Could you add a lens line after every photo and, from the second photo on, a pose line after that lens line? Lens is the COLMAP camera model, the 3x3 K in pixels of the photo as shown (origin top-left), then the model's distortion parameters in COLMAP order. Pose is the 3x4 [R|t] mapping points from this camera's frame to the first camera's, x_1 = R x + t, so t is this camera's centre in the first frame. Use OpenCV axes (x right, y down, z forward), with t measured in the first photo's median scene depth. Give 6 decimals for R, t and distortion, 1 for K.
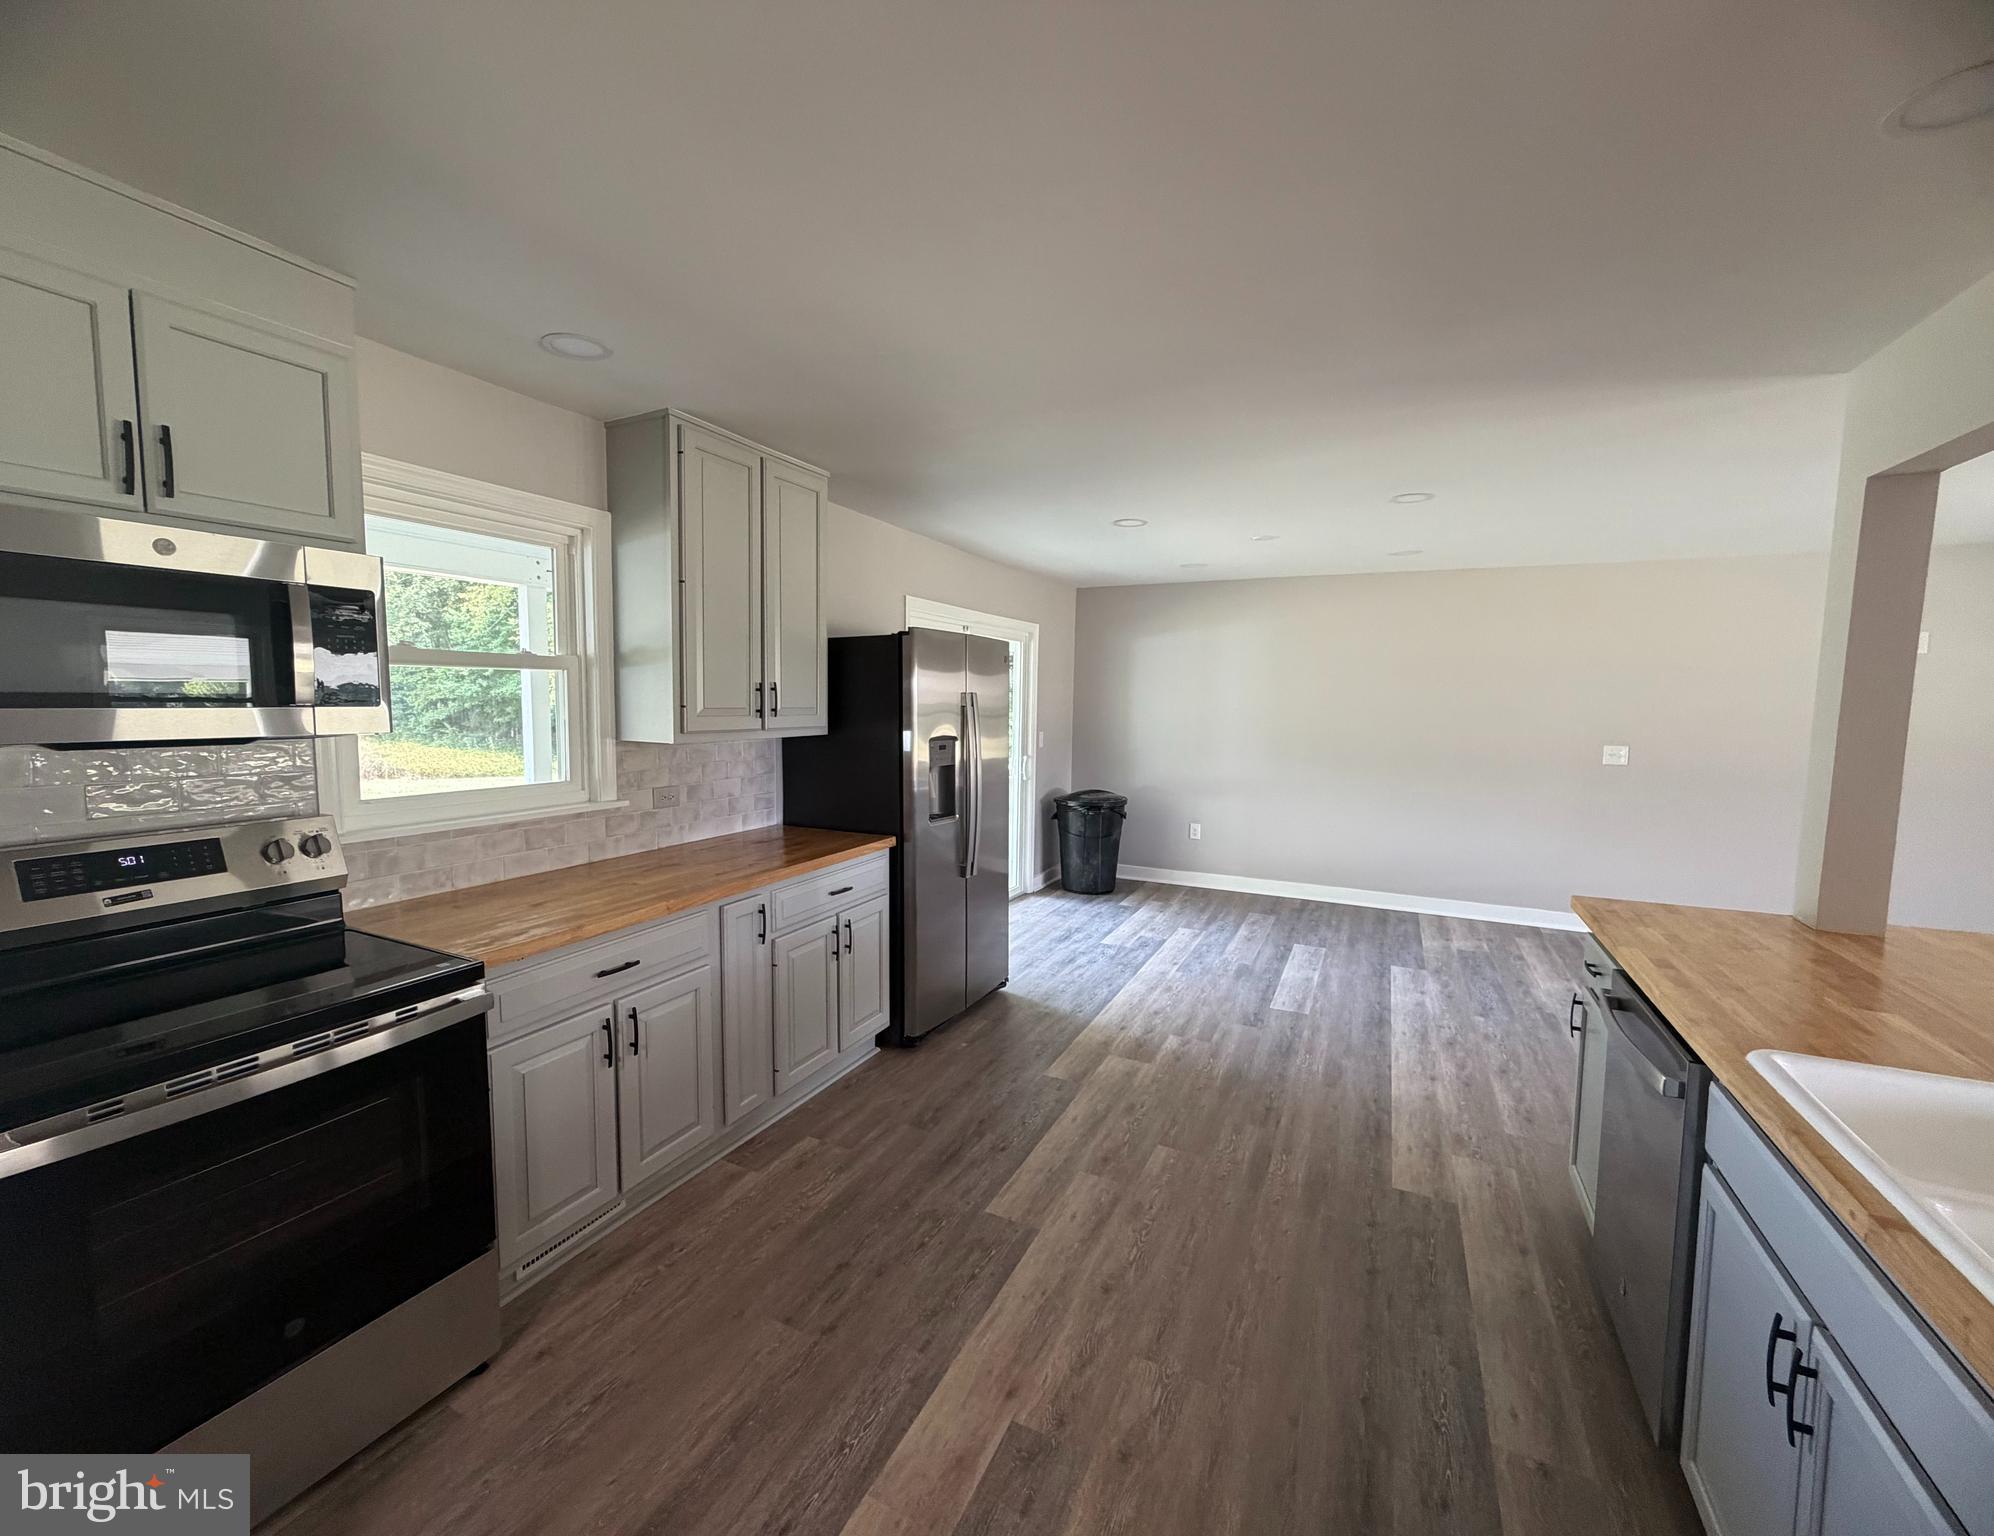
lens RADIAL K [[818.5, 0, 978.1], [0, 818.5, 764.5], [0, 0, 1]] dist [0.001512, 0.000150]
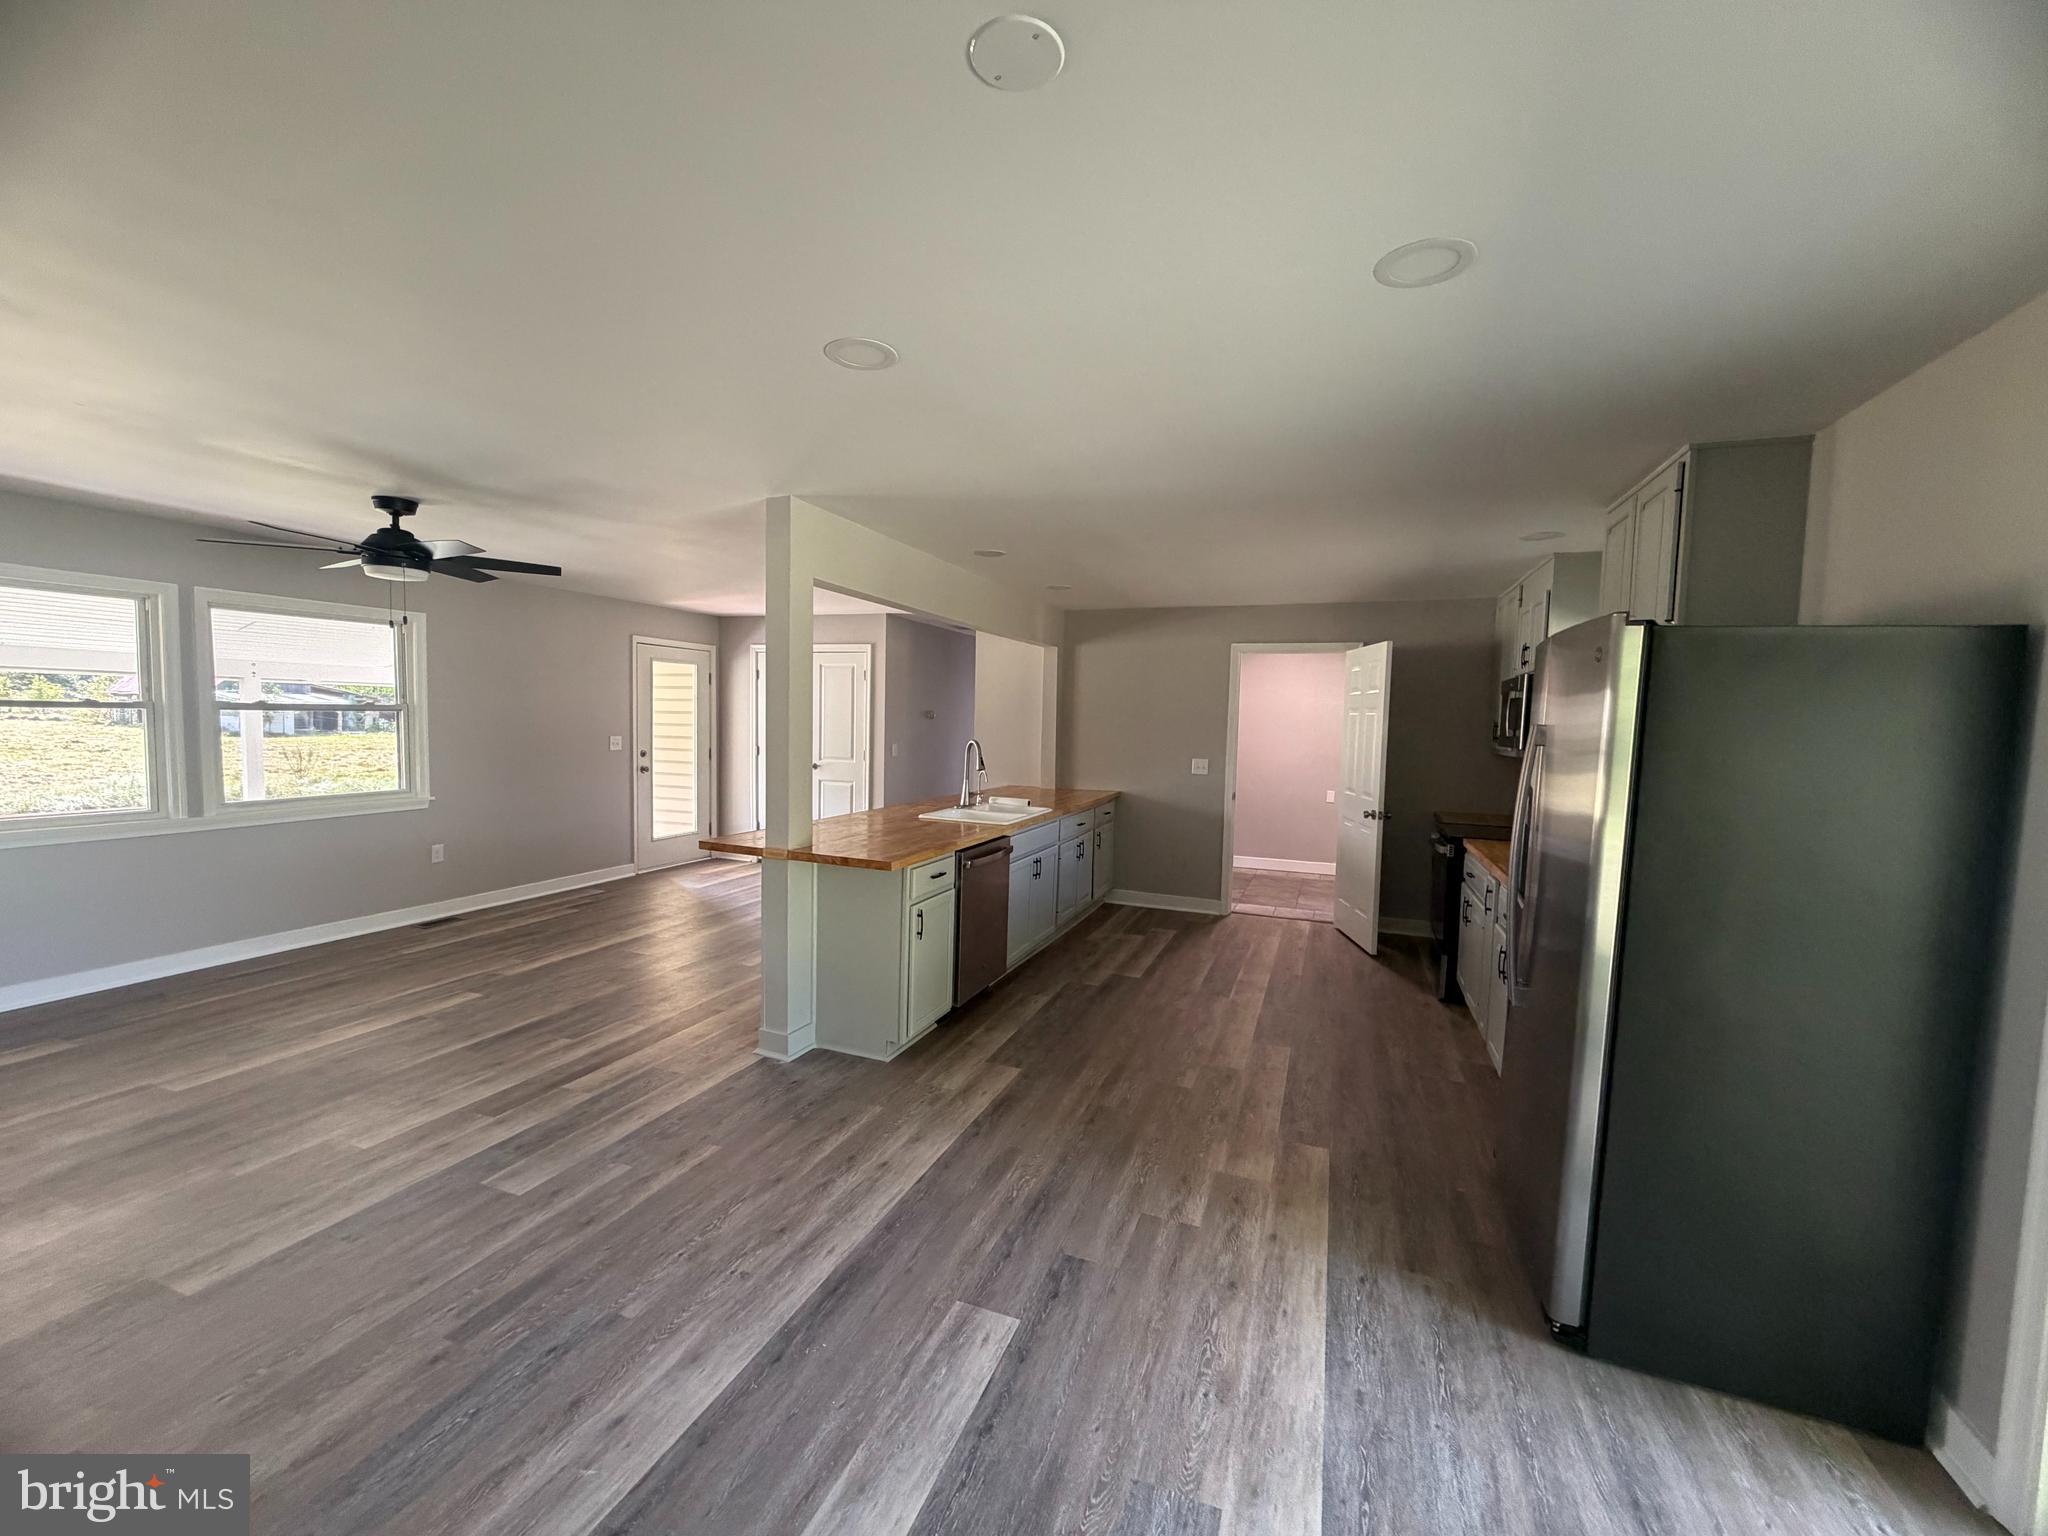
lens RADIAL K [[808.6, 0, 1017.4], [0, 808.6, 775.2], [0, 0, 1]] dist [-0.002468, -0.000330]
pose [[-0.995590, -0.031789, -0.088263, 0.464798], [-0.045237, 0.986907, 0.154819, -0.131225], [0.082186, 0.158129, -0.983992, 1.620506]]
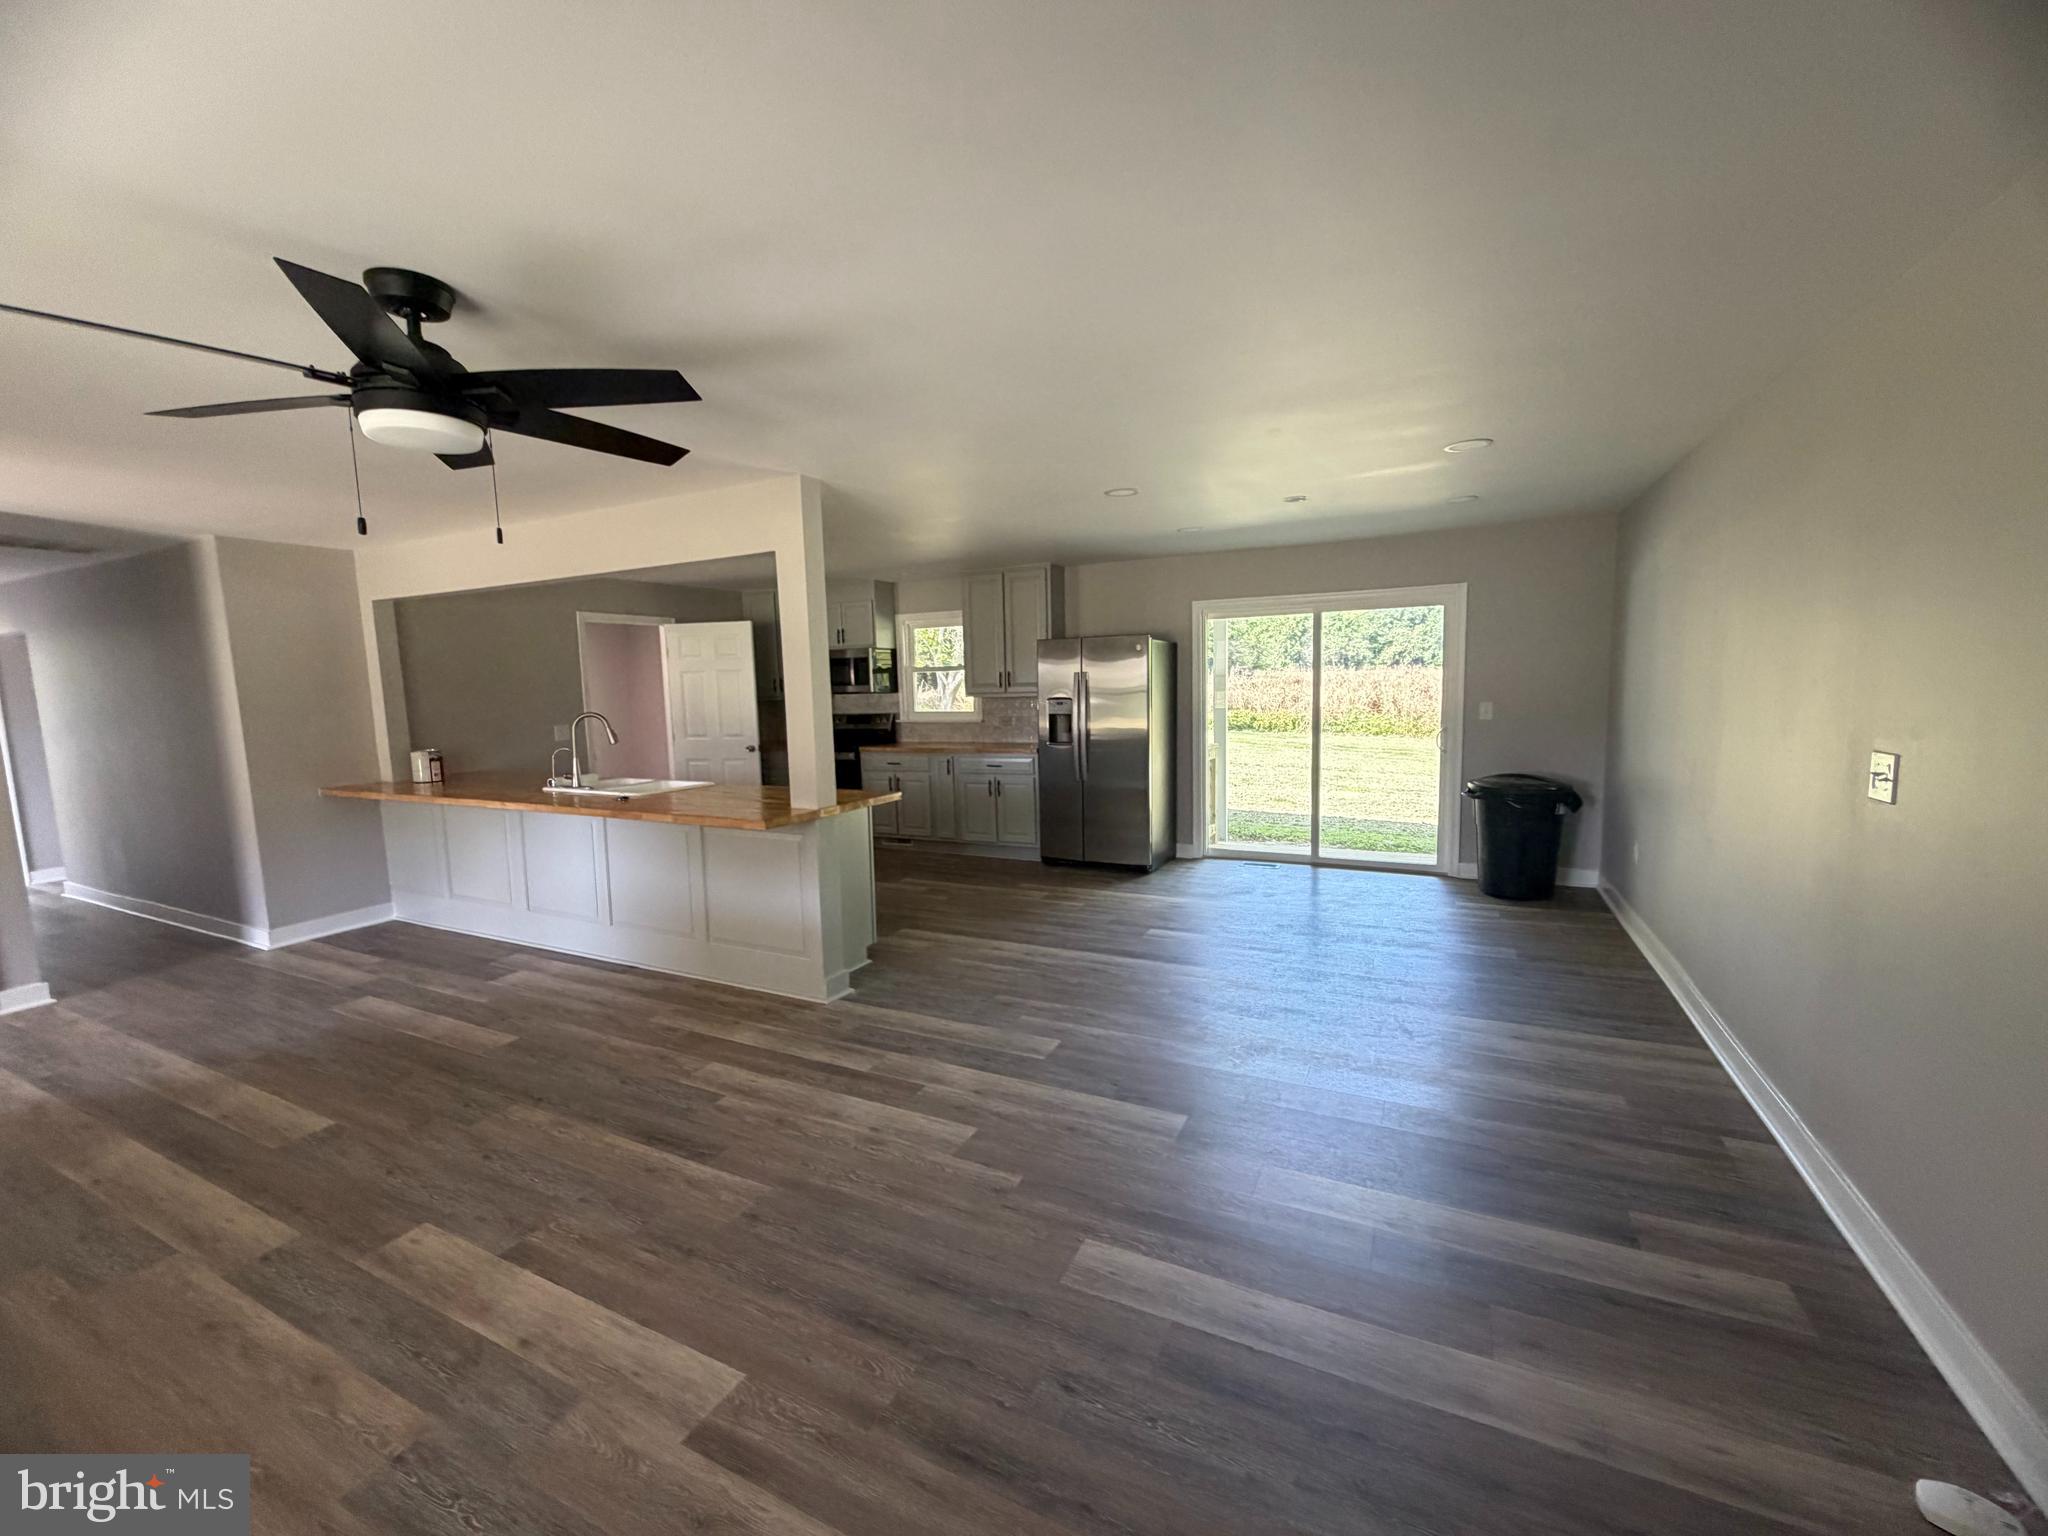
lens RADIAL K [[832.8, 0, 1013.8], [0, 832.8, 770.5], [0, 0, 1]] dist [-0.000083, -0.000009]
pose [[-0.013304, 0.093379, -0.995542, 1.736656], [-0.057640, 0.993903, 0.093995, -0.039325], [0.998249, 0.058633, -0.007840, 0.894009]]
